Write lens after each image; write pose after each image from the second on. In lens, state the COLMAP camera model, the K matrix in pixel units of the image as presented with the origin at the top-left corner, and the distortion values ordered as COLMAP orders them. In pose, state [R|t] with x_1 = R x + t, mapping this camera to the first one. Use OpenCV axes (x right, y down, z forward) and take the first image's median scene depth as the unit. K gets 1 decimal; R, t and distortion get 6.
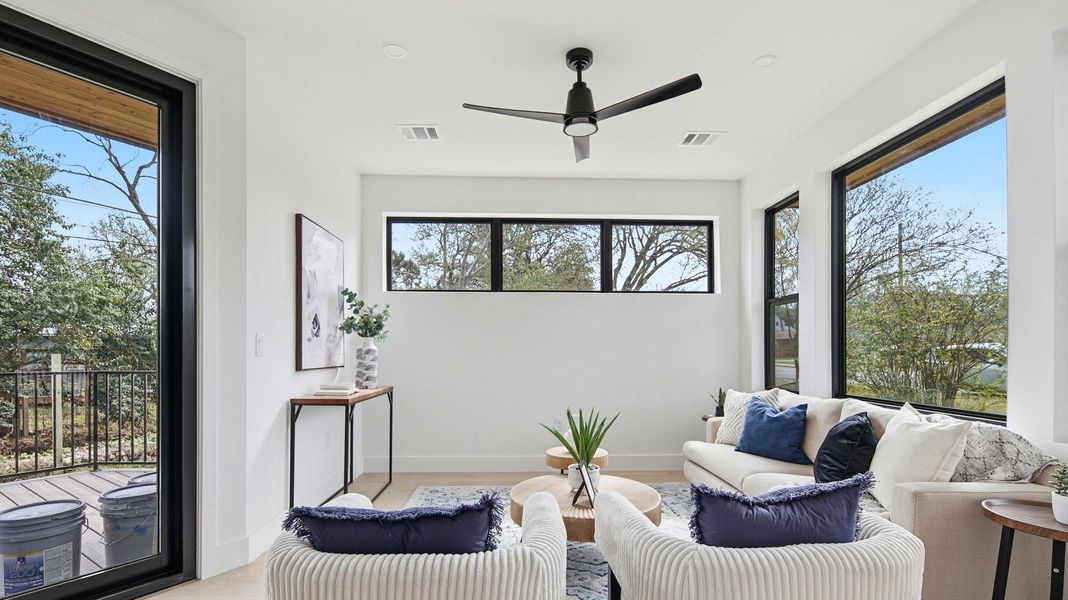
lens RADIAL K [[484.3, 0, 532.8], [0, 484.3, 346.8], [0, 0, 1]] dist [0.003455, -0.000351]
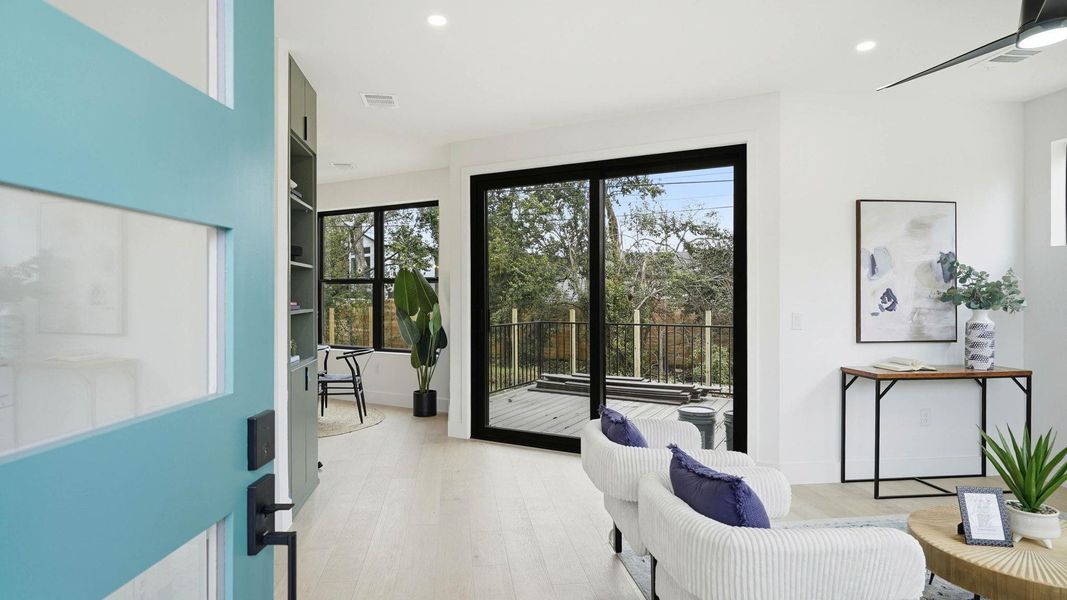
lens RADIAL K [[595.9, 0, 532.1], [0, 595.9, 283.9], [0, 0, 1]] dist [-0.000712, 0.000053]
pose [[0.083469, -0.020652, -0.996296, 0.860731], [0.008620, 0.999763, -0.020002, -0.067193], [0.996473, -0.006918, 0.083627, 0.158401]]
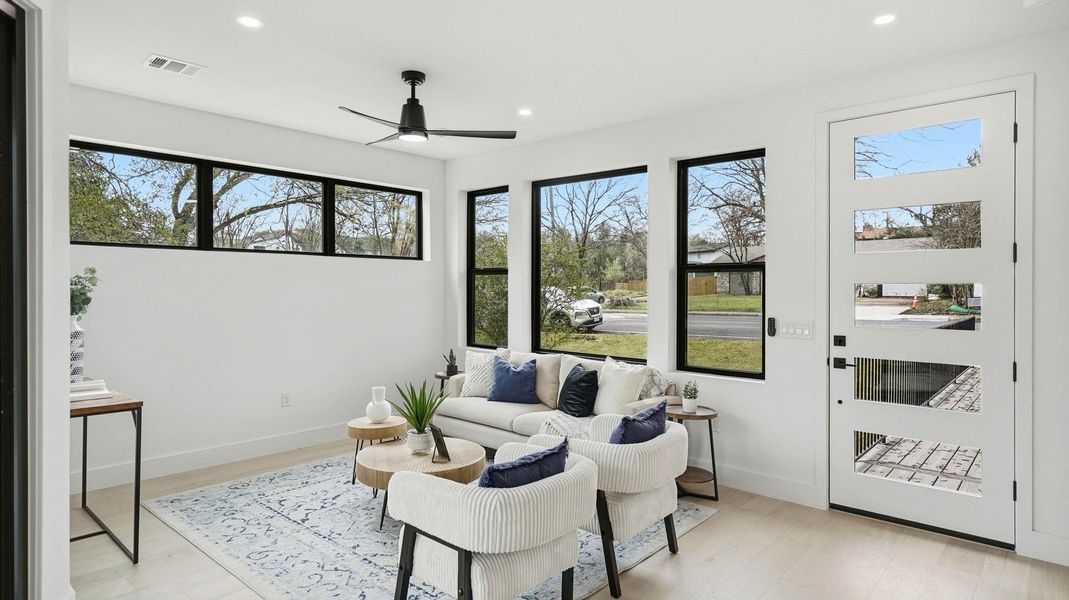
lens RADIAL K [[597.0, 0, 533.1], [0, 597.0, 283.9], [0, 0, 1]] dist [-0.000712, 0.000053]
pose [[0.700505, 0.004487, 0.713633, -0.654762], [-0.011267, 0.999925, 0.004773, -0.105395], [-0.713558, -0.011384, 0.700503, -0.179458]]
